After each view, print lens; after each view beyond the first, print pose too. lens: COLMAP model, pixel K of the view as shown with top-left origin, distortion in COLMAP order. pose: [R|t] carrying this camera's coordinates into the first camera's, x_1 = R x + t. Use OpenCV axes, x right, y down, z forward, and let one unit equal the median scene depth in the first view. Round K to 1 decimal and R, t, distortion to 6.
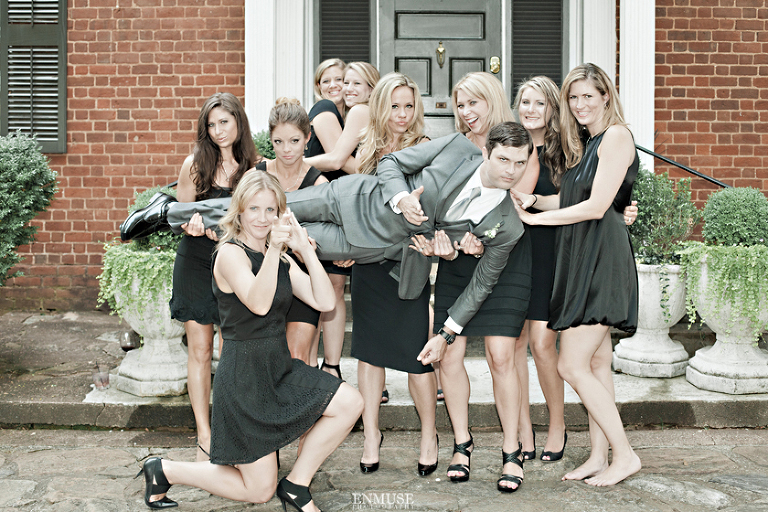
lens RADIAL K [[1106.1, 0, 384.0], [0, 1106.1, 256.0], [0, 0, 1]] dist [-0.135925, 0.120755]
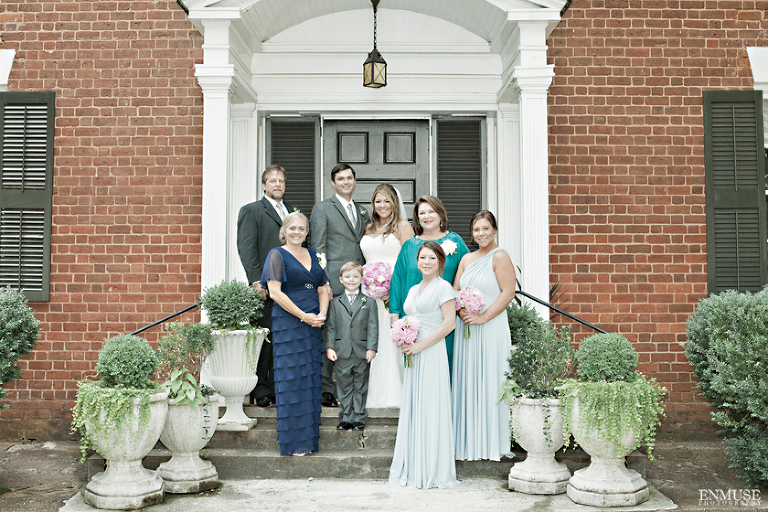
lens RADIAL K [[1106.1, 0, 384.0], [0, 1106.1, 256.0], [0, 0, 1]] dist [-0.135925, 0.120755]
pose [[0.999926, -0.001528, 0.012036, 0.047453], [0.003007, 0.992298, -0.123840, 0.001388], [-0.011754, 0.123867, 0.992229, -0.149290]]
